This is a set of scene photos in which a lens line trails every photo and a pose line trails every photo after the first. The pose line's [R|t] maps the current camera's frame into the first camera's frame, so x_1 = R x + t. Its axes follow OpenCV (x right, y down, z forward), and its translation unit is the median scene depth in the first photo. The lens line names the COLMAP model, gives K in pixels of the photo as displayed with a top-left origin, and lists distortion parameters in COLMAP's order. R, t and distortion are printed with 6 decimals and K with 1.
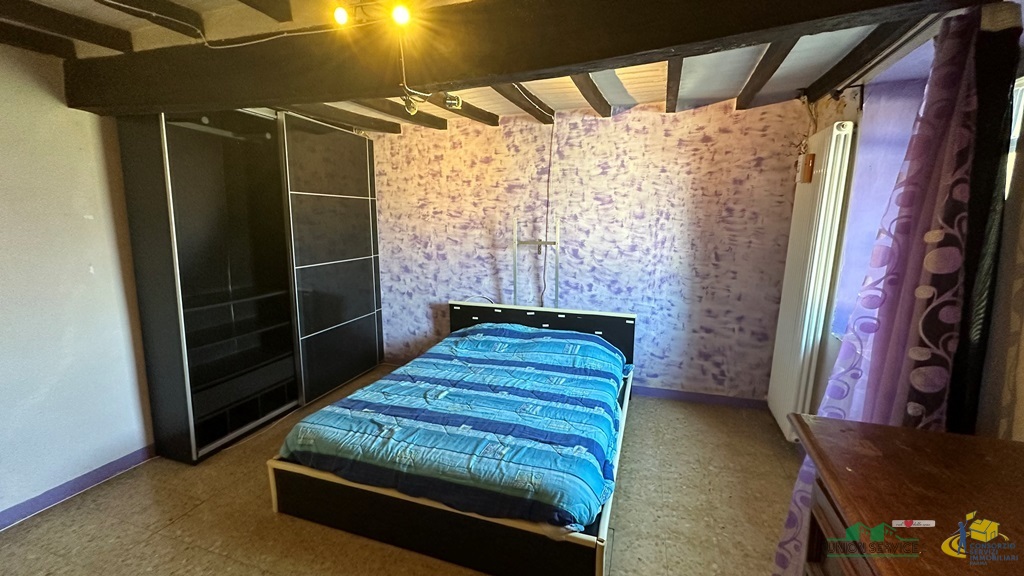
lens RADIAL K [[407.0, 0, 512.4], [0, 407.0, 288.9], [0, 0, 1]] dist [-0.003067, 0.000630]
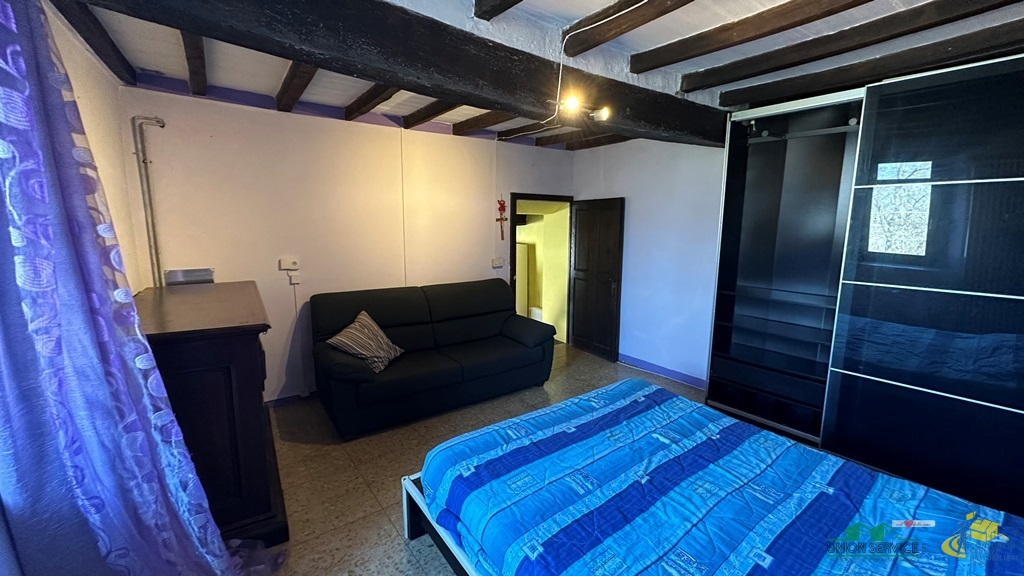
lens RADIAL K [[407.0, 0, 512.4], [0, 407.0, 288.9], [0, 0, 1]] dist [-0.003067, 0.000630]
pose [[-0.566110, 0.126431, -0.814576, 0.434790], [-0.146849, 0.956894, 0.250577, -0.127393], [0.811144, 0.261474, -0.523141, 0.788970]]
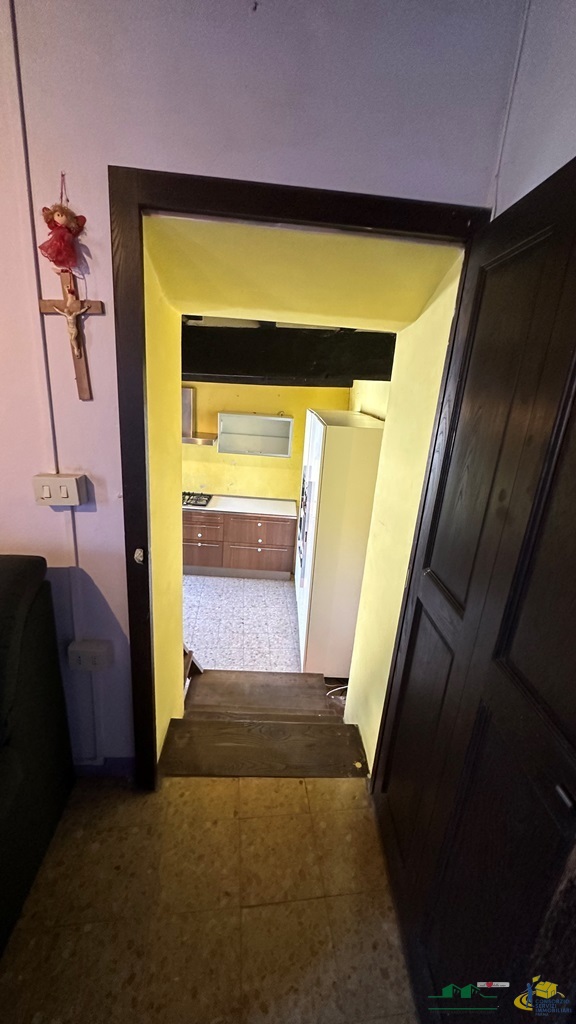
lens RADIAL K [[407.0, 0, 288.0], [0, 407.0, 512.0], [0, 0, 1]] dist [-0.003067, 0.000630]
pose [[-0.901170, 0.062730, -0.428903, -0.598779], [-0.147714, 0.885805, 0.439920, -0.032940], [0.407521, 0.459798, -0.788995, 0.399620]]
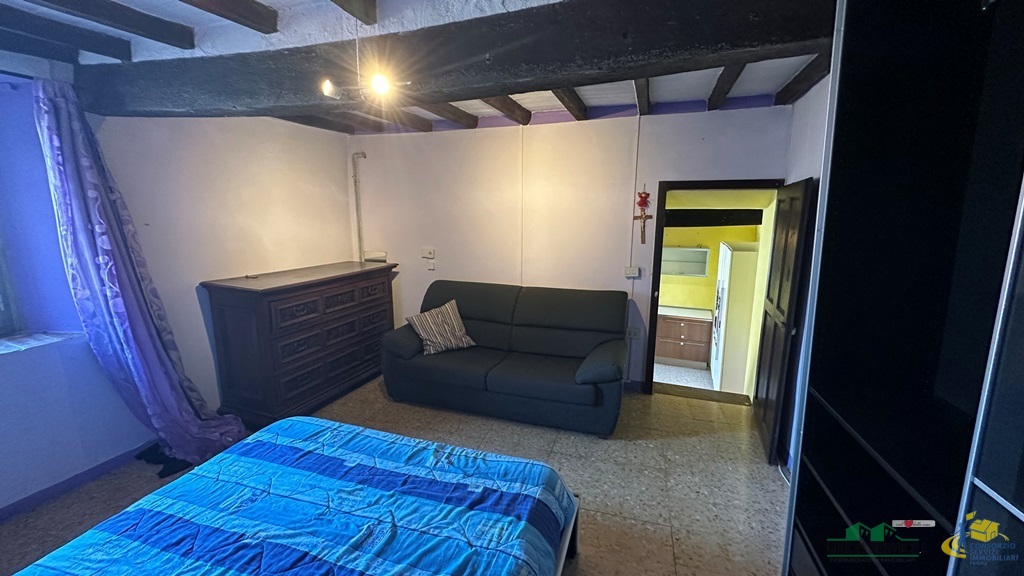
lens RADIAL K [[407.0, 0, 512.4], [0, 407.0, 288.9], [0, 0, 1]] dist [-0.003067, 0.000630]
pose [[-0.999806, -0.002214, -0.019564, -0.263736], [-0.008818, 0.938791, 0.344375, -0.184088], [0.017604, 0.344481, -0.938628, 1.014726]]
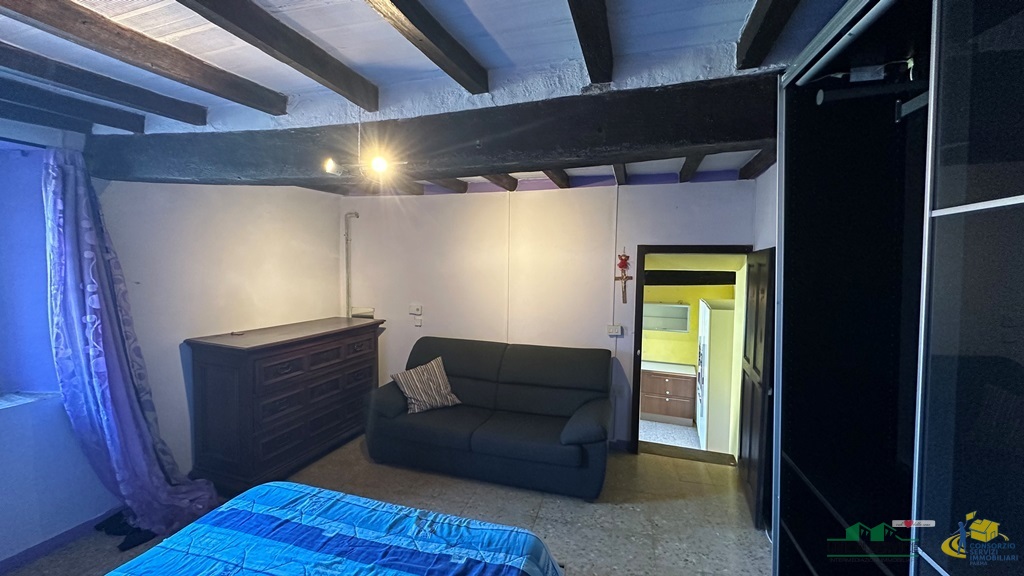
lens RADIAL K [[407.0, 0, 512.4], [0, 407.0, 288.9], [0, 0, 1]] dist [-0.003067, 0.000630]
pose [[-0.998521, -0.013708, -0.052615, -0.263085], [-0.025139, 0.974449, 0.223196, -0.206819], [0.048211, 0.224189, -0.973352, 1.032827]]
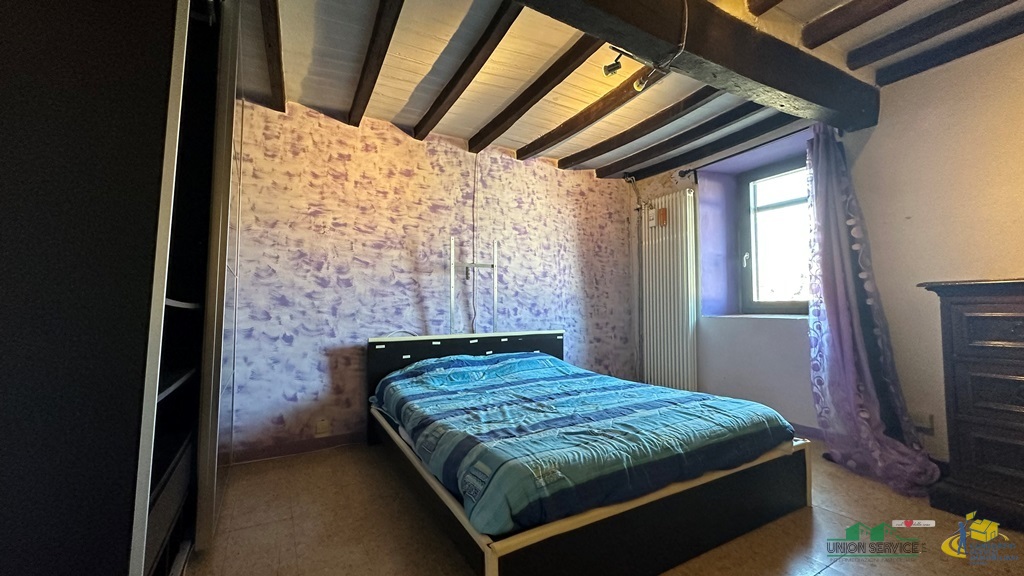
lens RADIAL K [[407.0, 0, 512.4], [0, 407.0, 288.9], [0, 0, 1]] dist [-0.003067, 0.000630]
pose [[0.666462, 0.028109, 0.745009, -0.599469], [0.137744, 0.977443, -0.160100, 0.107327], [-0.732704, 0.209321, 0.647557, 0.337867]]
